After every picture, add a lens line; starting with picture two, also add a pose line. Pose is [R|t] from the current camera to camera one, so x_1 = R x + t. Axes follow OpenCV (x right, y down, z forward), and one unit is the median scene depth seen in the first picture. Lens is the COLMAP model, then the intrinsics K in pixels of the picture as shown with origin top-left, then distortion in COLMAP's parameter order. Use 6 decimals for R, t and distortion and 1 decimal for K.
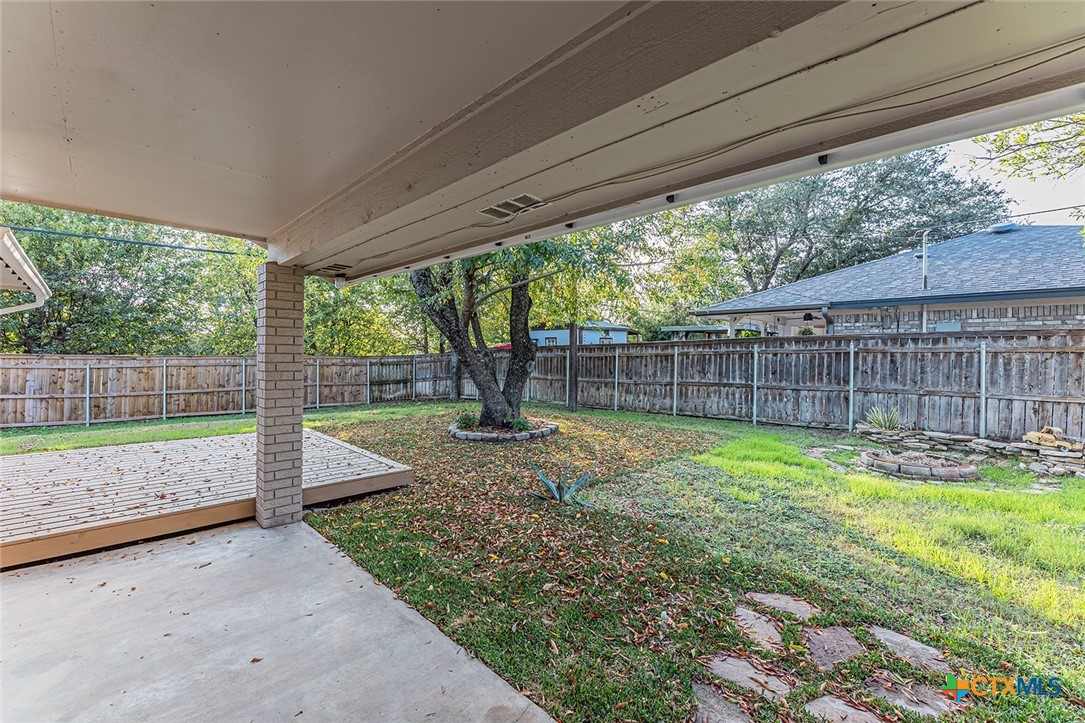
lens RADIAL K [[440.7, 0, 534.1], [0, 440.7, 356.8], [0, 0, 1]] dist [0.000751, -0.003815]
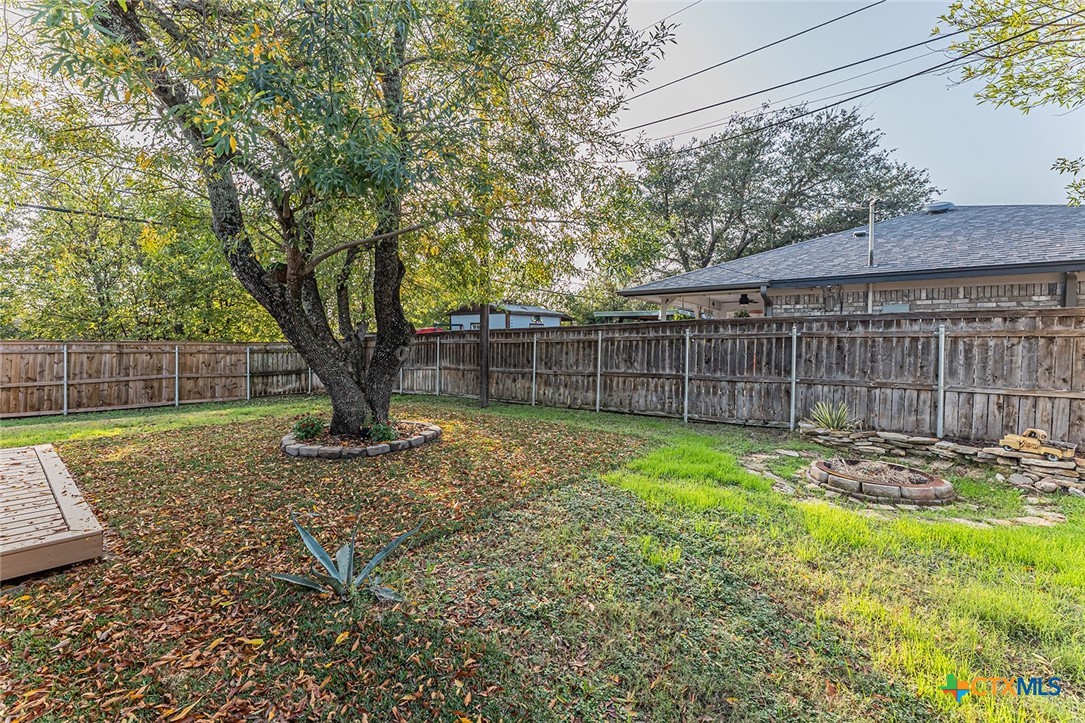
lens RADIAL K [[440.7, 0, 534.1], [0, 440.7, 356.8], [0, 0, 1]] dist [0.000751, -0.003815]
pose [[0.992755, -0.000372, 0.120154, 0.124882], [-0.002655, 0.999683, 0.025031, 0.007788], [-0.120125, -0.025169, 0.992440, 0.222922]]
